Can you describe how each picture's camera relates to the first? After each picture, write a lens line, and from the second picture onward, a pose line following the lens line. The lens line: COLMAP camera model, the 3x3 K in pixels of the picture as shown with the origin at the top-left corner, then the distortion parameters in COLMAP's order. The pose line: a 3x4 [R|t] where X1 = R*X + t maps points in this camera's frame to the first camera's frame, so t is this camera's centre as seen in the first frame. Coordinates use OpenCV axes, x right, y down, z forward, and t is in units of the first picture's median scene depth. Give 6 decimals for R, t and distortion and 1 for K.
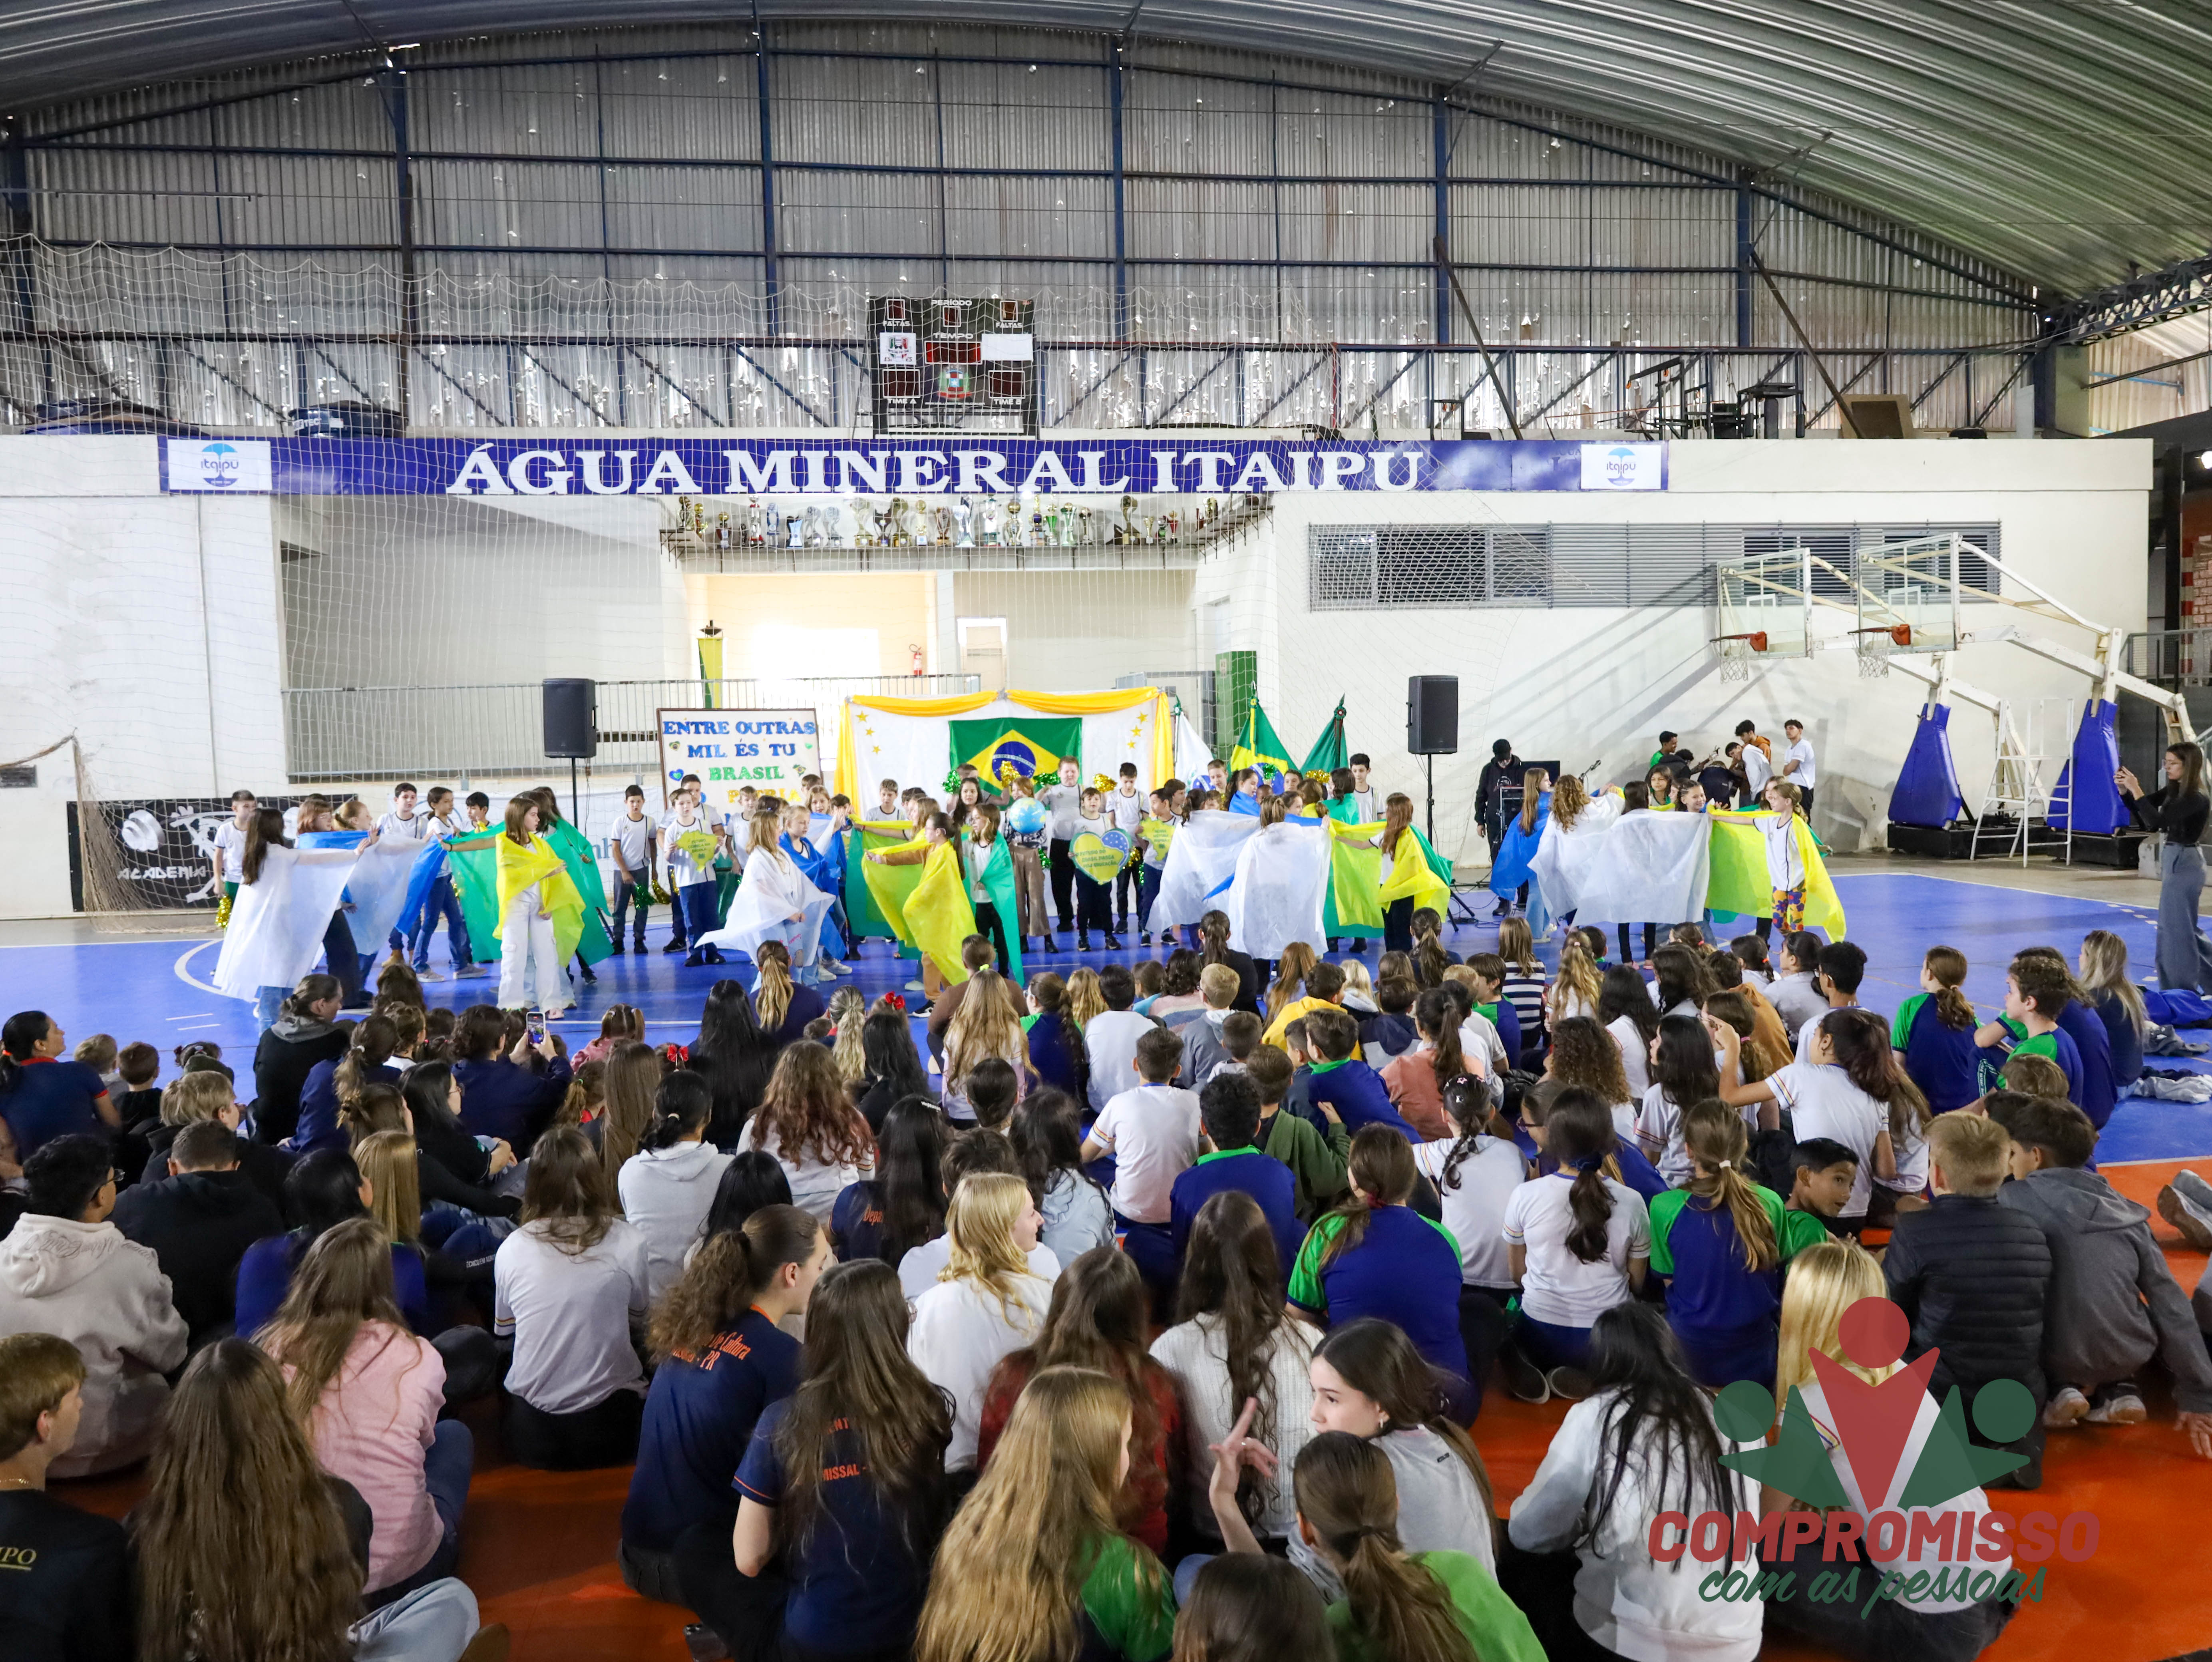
lens RADIAL K [[1690.0, 0, 1087.7], [0, 1690.0, 827.4], [0, 0, 1]] dist [-0.009875, 0.012224]
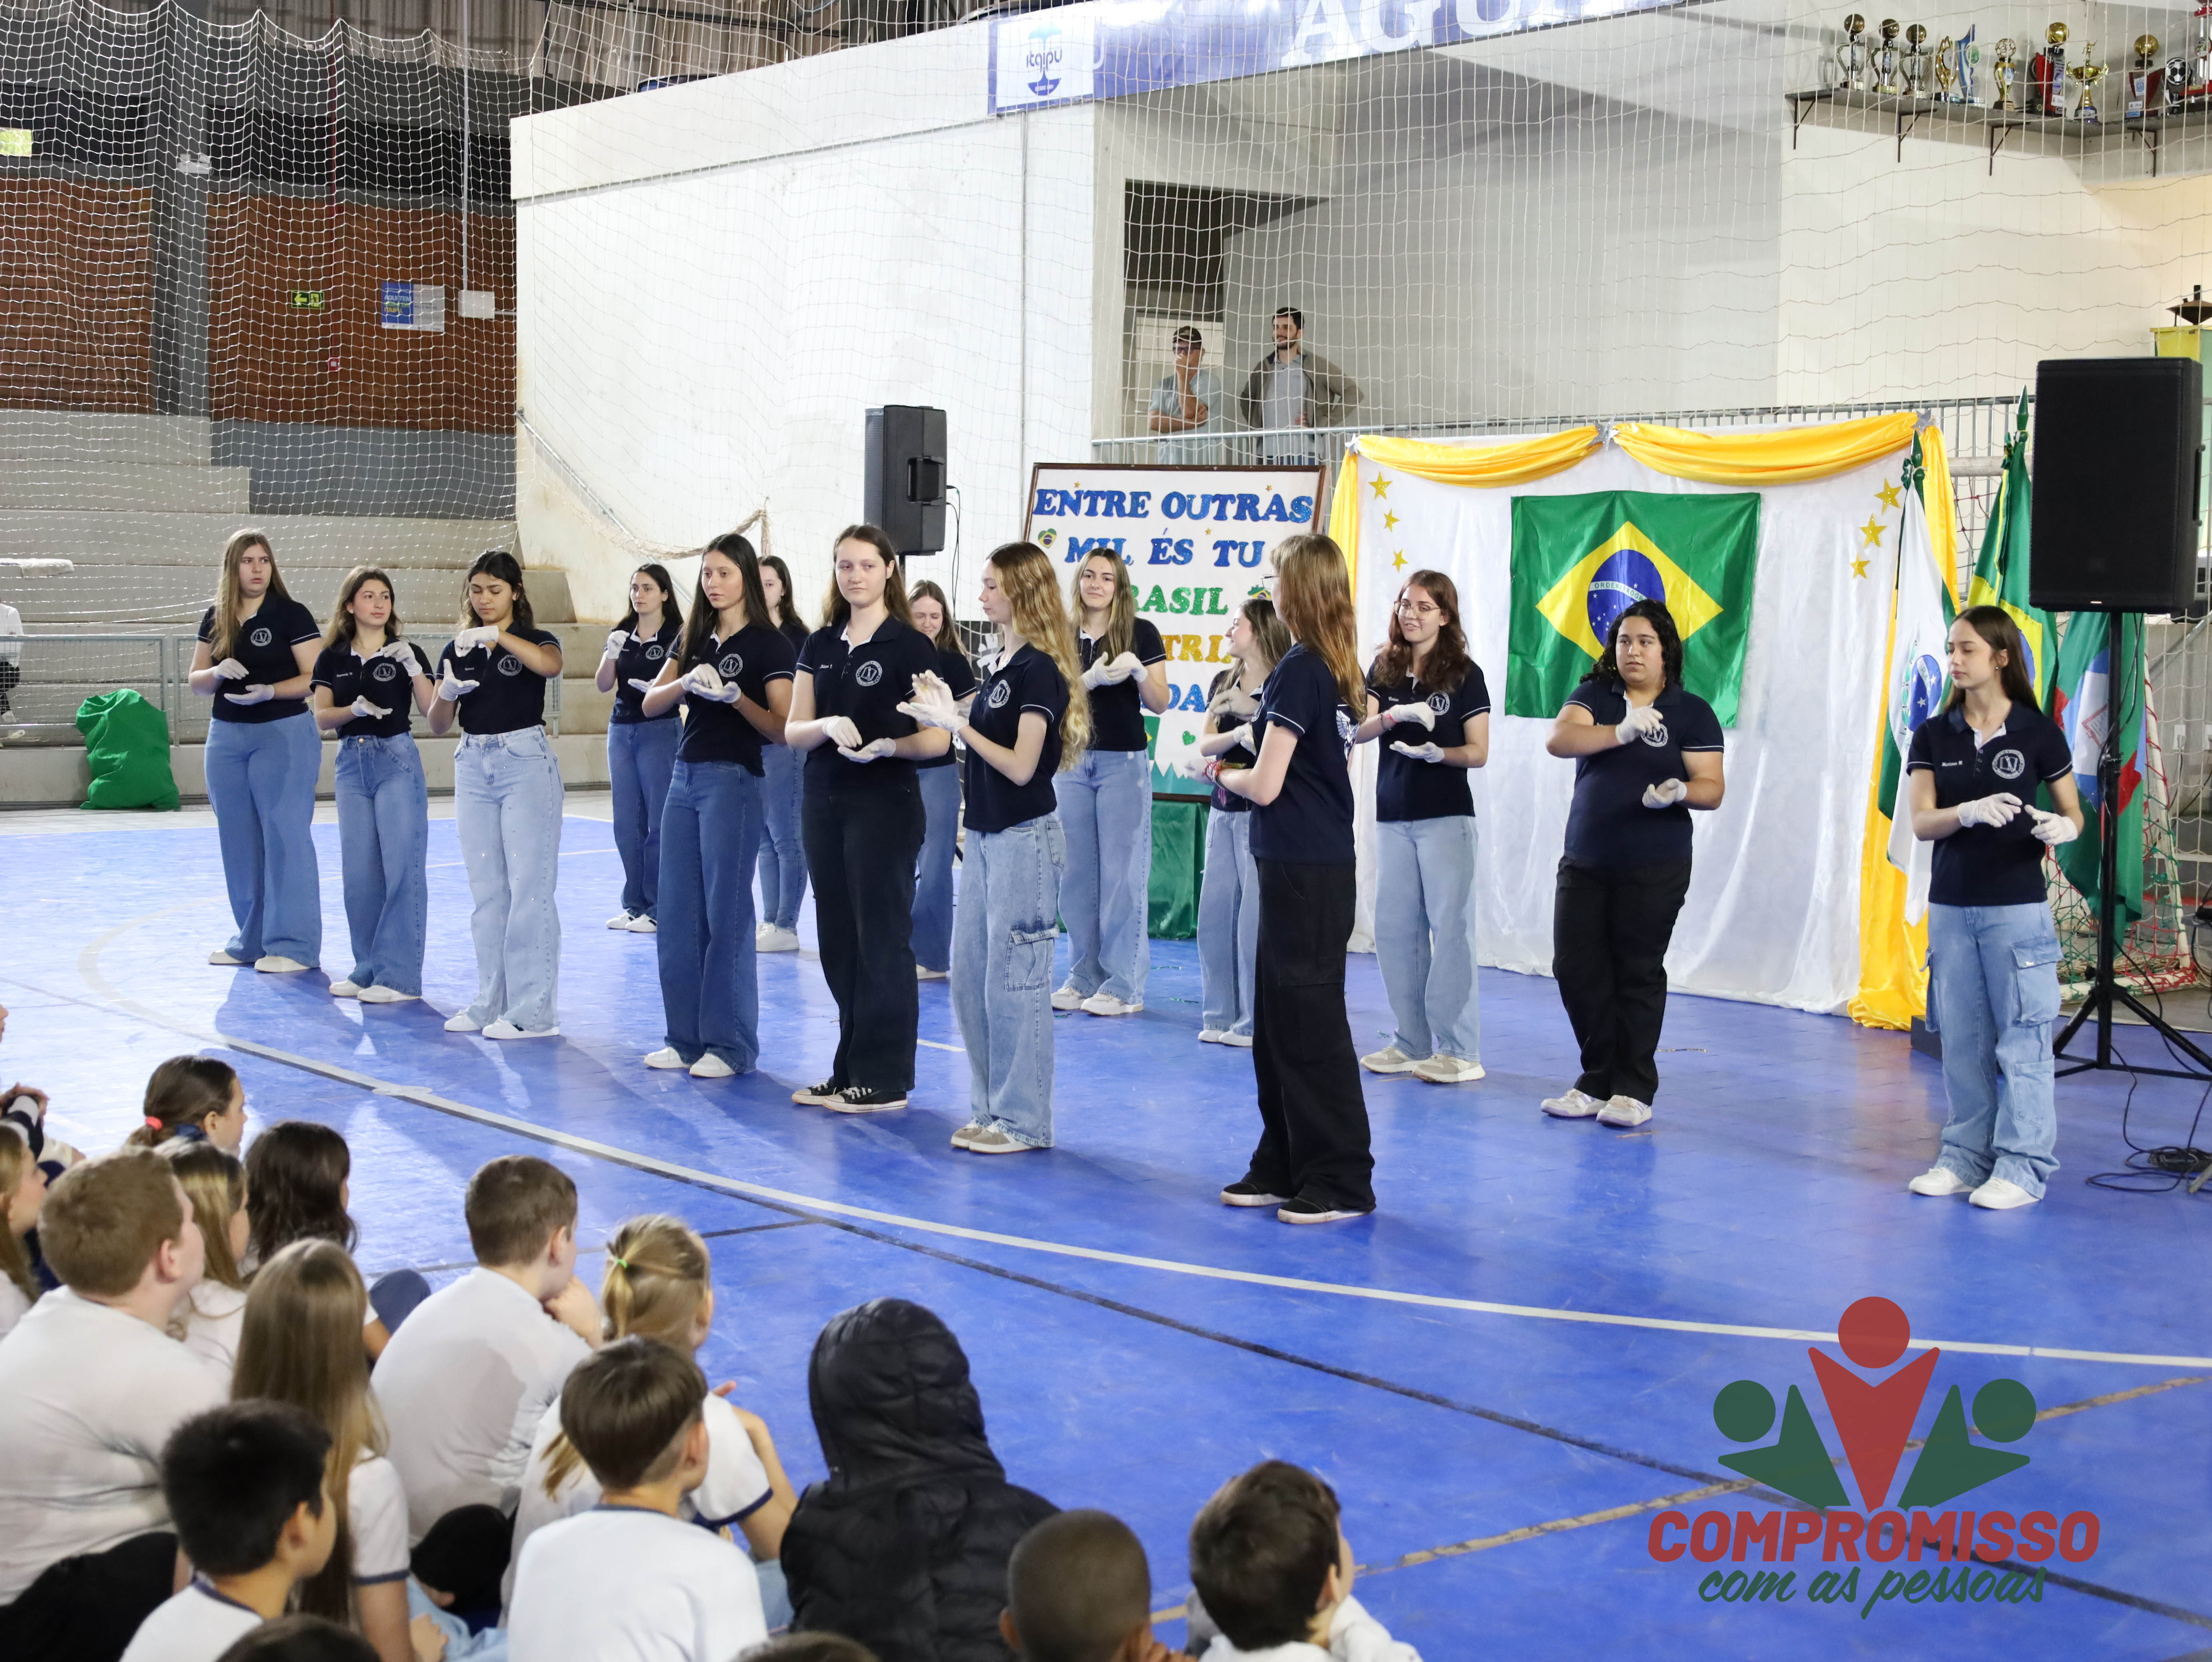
lens RADIAL K [[3394.8, 0, 1121.2], [0, 3394.8, 833.5], [0, 0, 1]] dist [-0.005576, 0.000000]
pose [[0.491722, 0.094844, -0.865571, 0.524727], [-0.077407, 0.994876, 0.065038, -0.022977], [0.867305, 0.035021, 0.496544, 0.421013]]
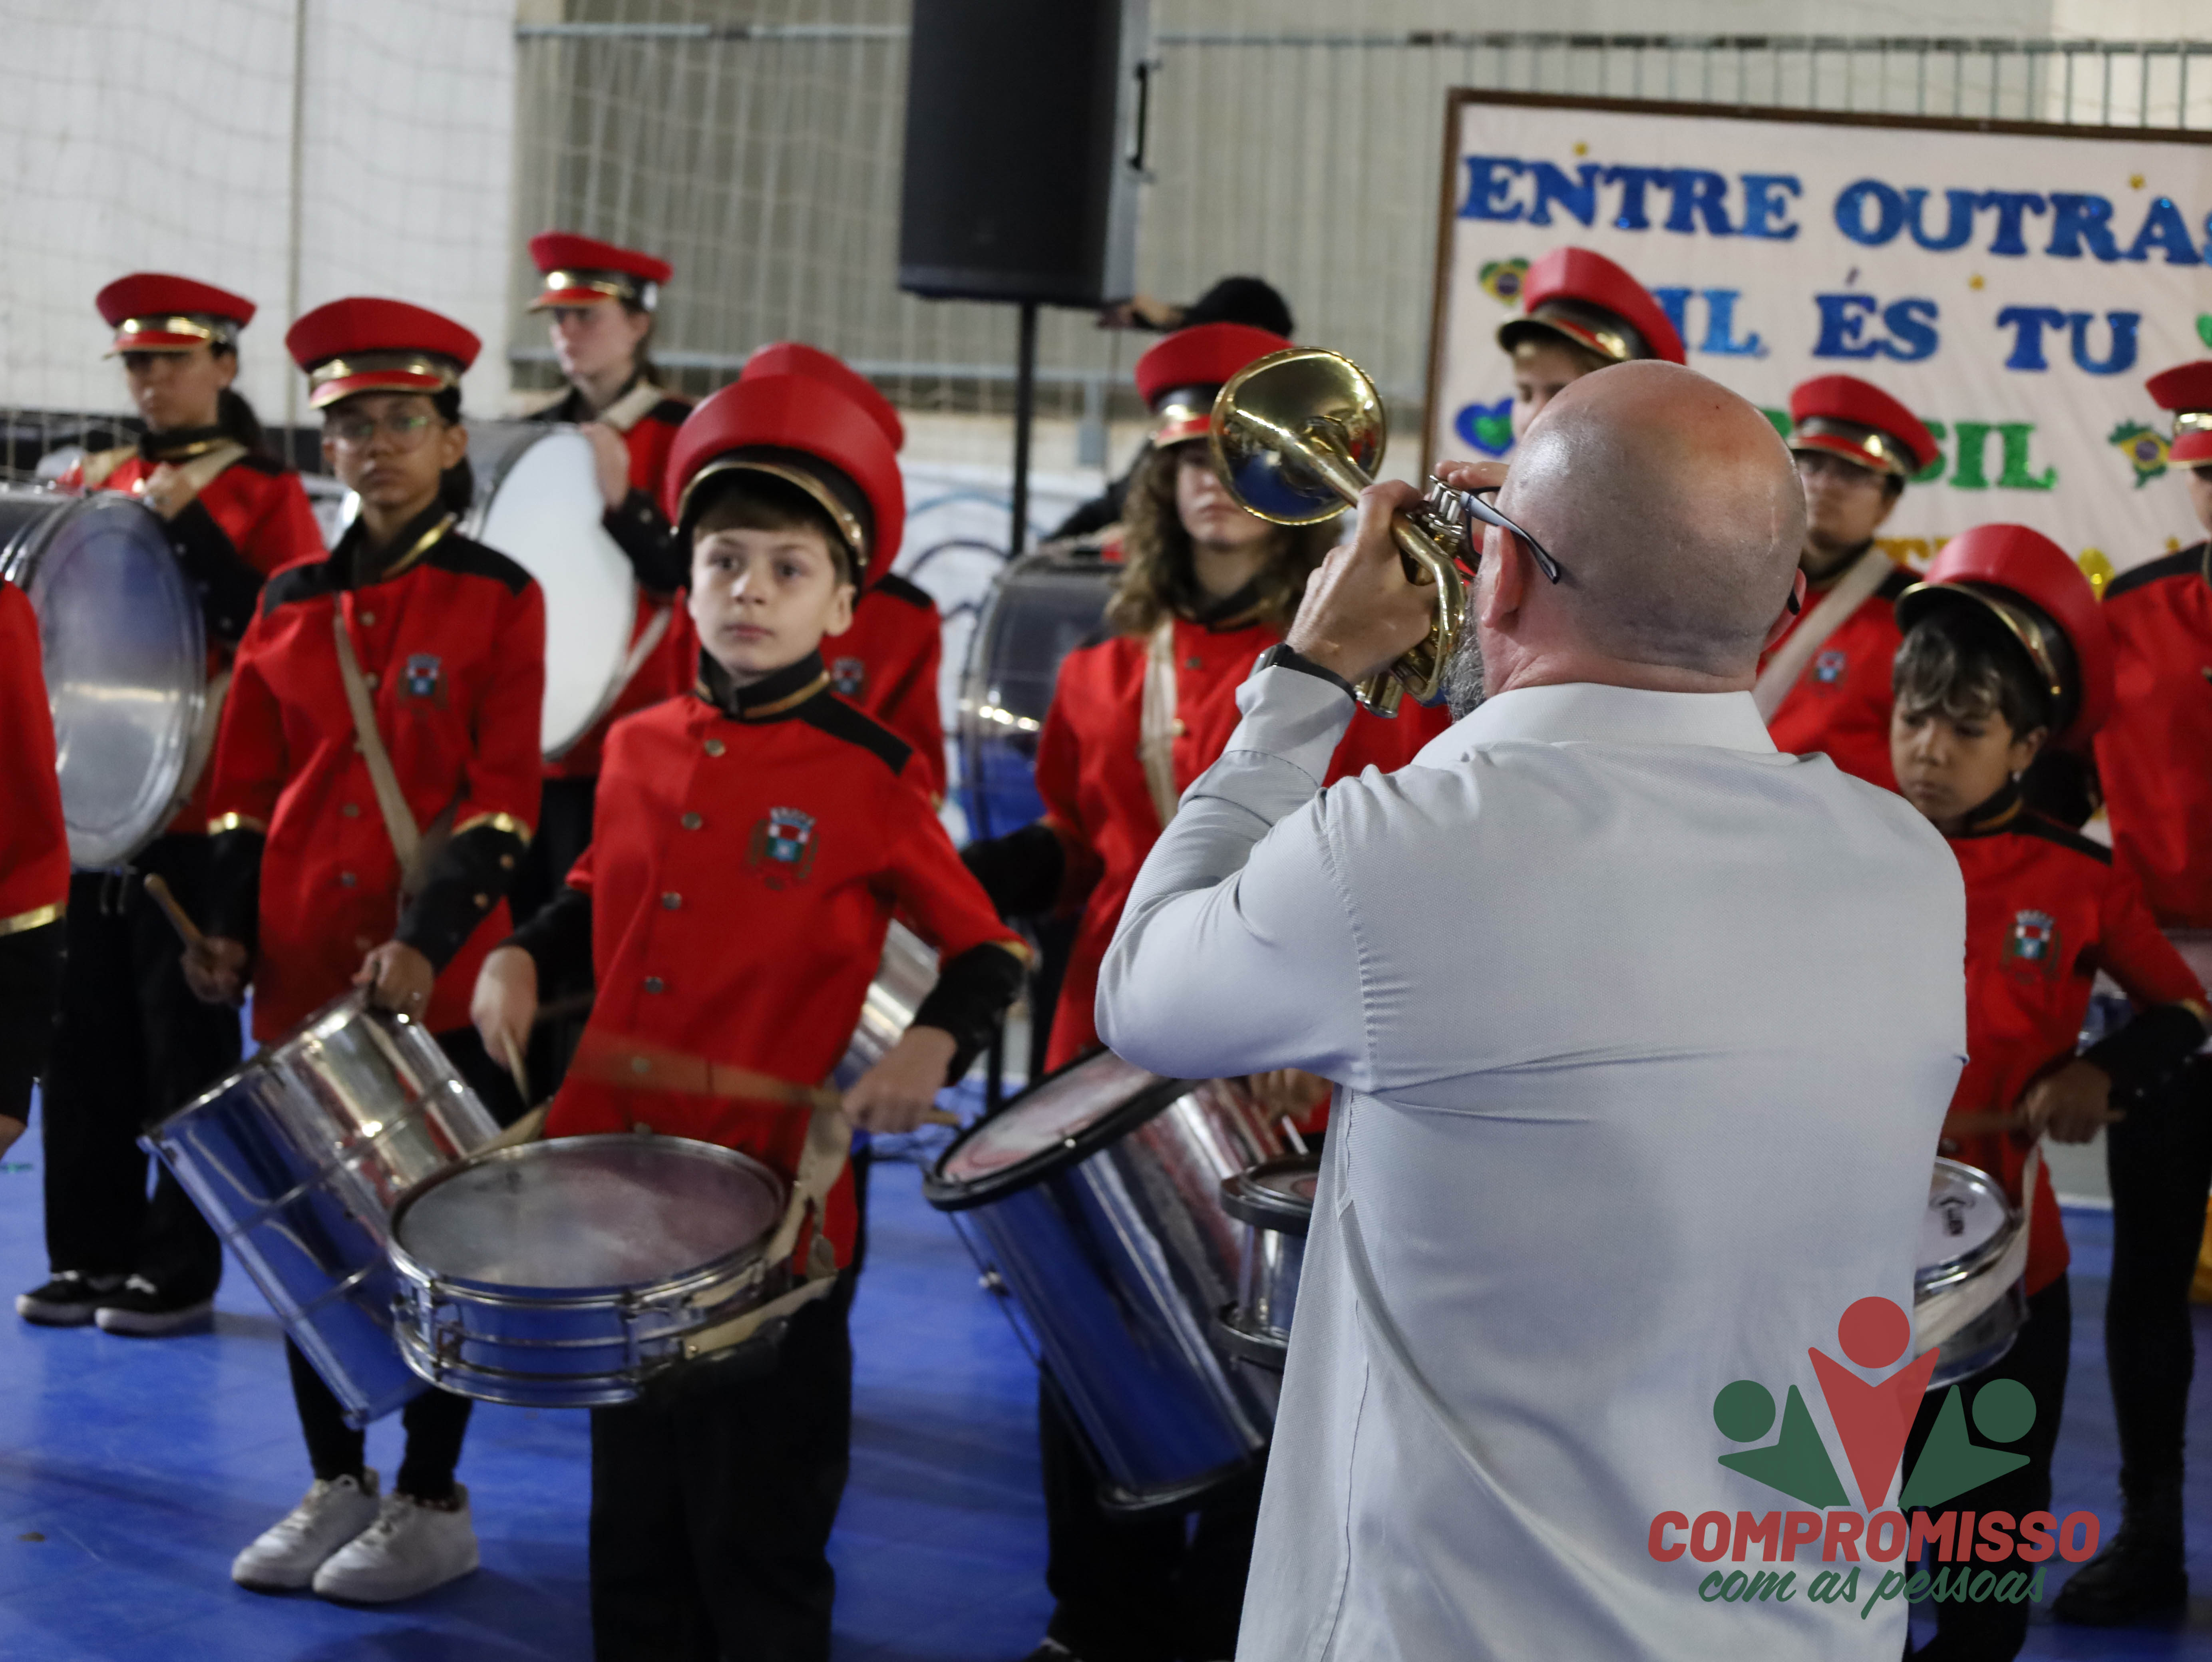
lens RADIAL K [[5101.6, 0, 1110.6], [0, 5101.6, 826.5], [0, 0, 1]] dist [-0.014200, 0.000000]
pose [[0.824188, 0.111476, -0.555237, 0.047296], [-0.097516, 0.993726, 0.054761, -0.010407], [0.557858, 0.009011, 0.829888, 0.384370]]
